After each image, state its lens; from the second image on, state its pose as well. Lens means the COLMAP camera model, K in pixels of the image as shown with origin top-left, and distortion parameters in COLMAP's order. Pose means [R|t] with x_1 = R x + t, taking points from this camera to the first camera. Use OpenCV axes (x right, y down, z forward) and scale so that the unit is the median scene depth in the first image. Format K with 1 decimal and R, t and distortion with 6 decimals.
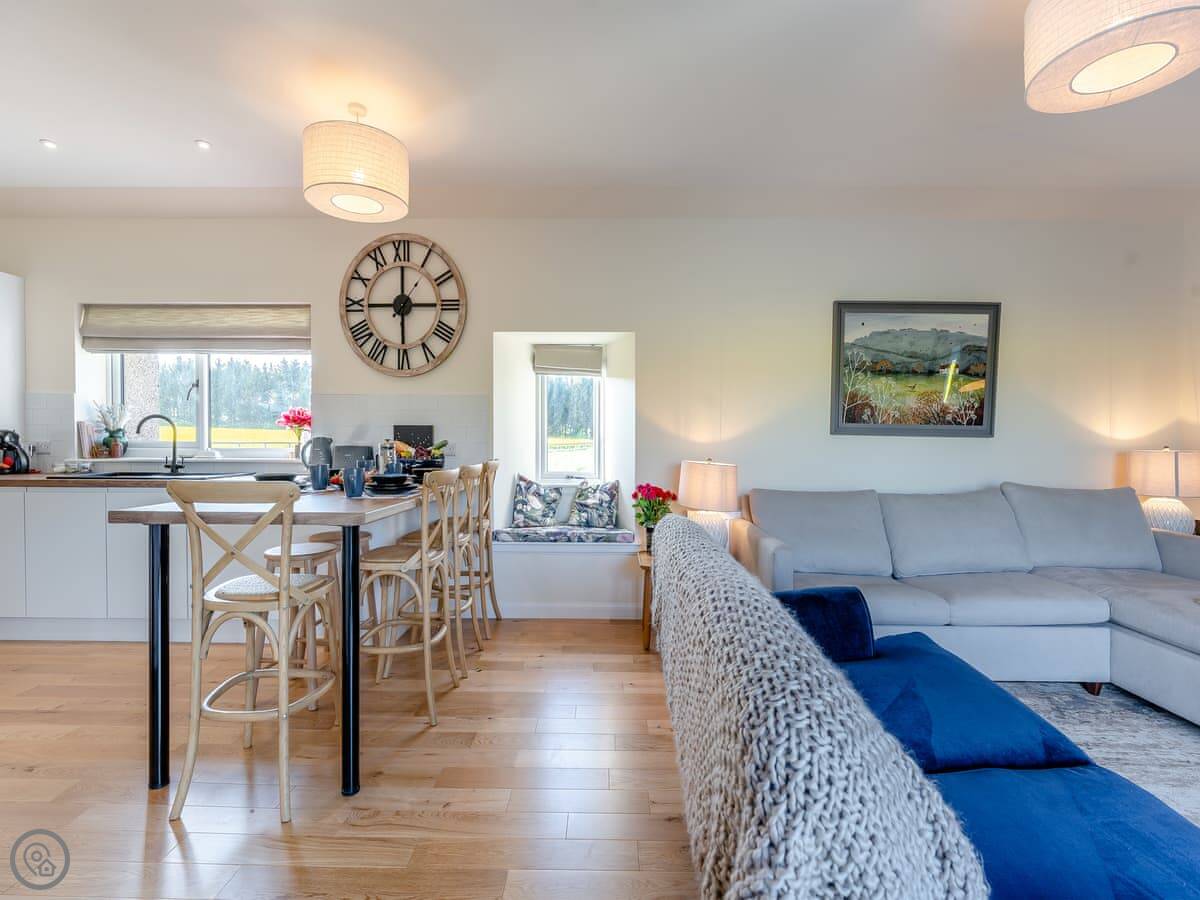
lens RADIAL K [[554.6, 0, 609.2], [0, 554.6, 449.1], [0, 0, 1]] dist [-0.001472, 0.000023]
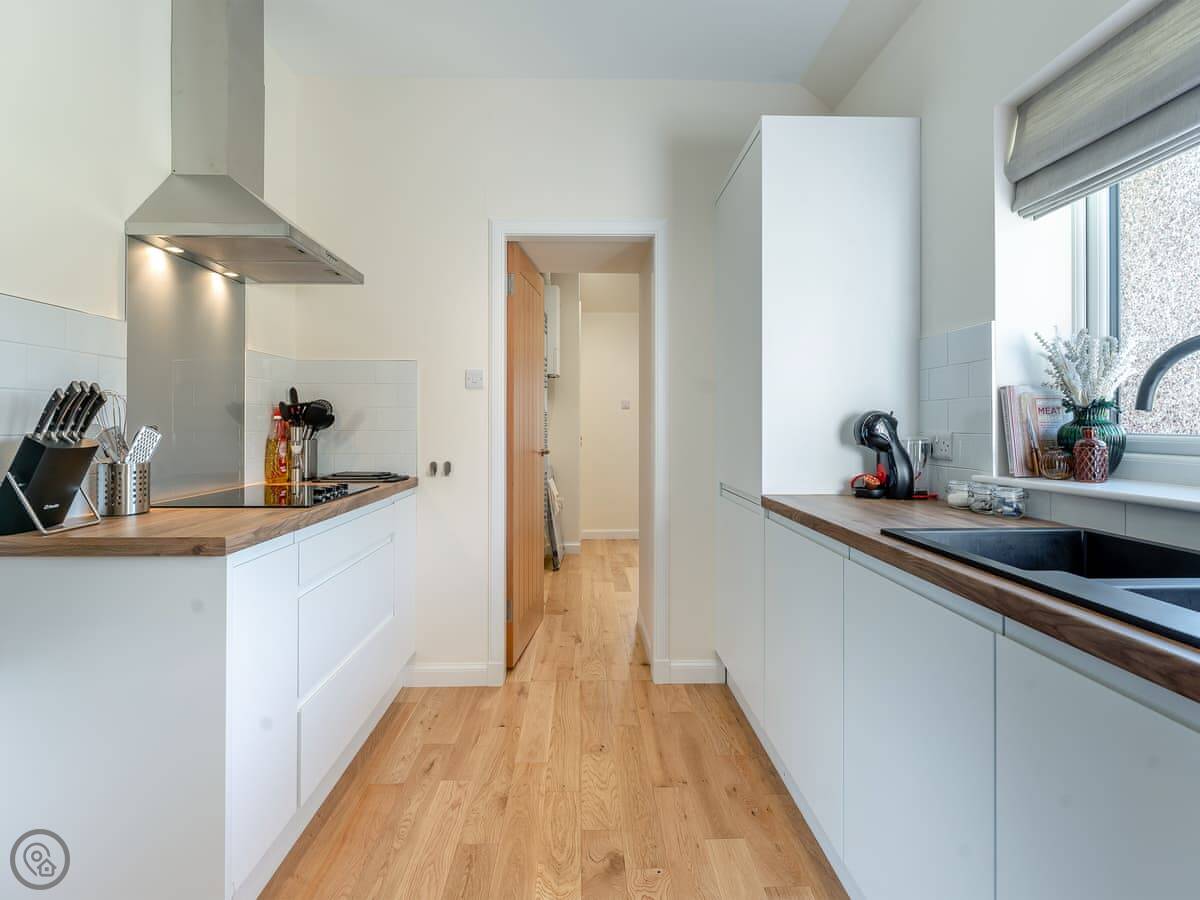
lens RADIAL K [[554.6, 0, 582.2], [0, 554.6, 423.0], [0, 0, 1]] dist [-0.001472, 0.000023]
pose [[0.028558, -0.009849, -0.999544, -0.838719], [-0.018955, 0.999766, -0.010393, -0.018636], [0.999412, 0.019243, 0.028365, 1.026522]]
